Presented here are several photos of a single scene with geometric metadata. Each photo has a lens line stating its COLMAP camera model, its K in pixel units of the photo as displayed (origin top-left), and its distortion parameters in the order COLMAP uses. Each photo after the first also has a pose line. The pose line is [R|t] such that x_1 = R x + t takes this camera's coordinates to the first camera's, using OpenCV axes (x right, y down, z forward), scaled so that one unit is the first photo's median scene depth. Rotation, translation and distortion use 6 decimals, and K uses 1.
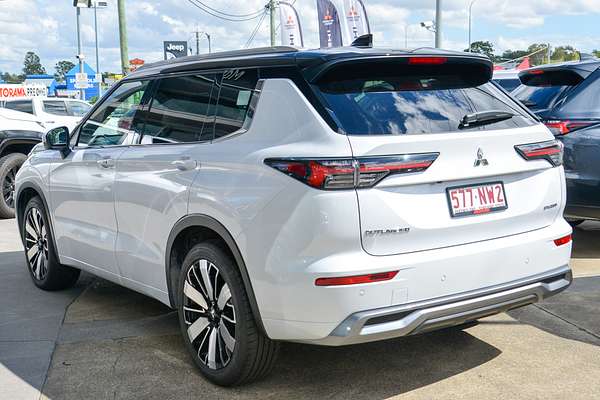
lens RADIAL K [[667.8, 0, 300.0], [0, 667.8, 200.0], [0, 0, 1]] dist [0.044631, 0.013532]
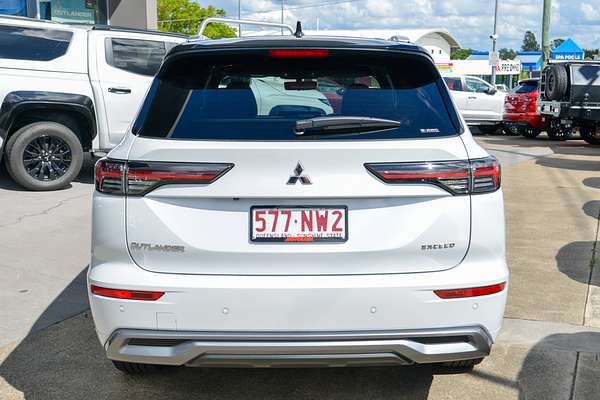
lens RADIAL K [[596.4, 0, 300.0], [0, 596.4, 200.0], [0, 0, 1]] dist [0.071805, -0.002481]
pose [[0.865025, 0.114527, -0.488482, 0.630708], [-0.098385, 0.993416, 0.058688, -0.075133], [0.491988, -0.002707, 0.870598, 0.368202]]
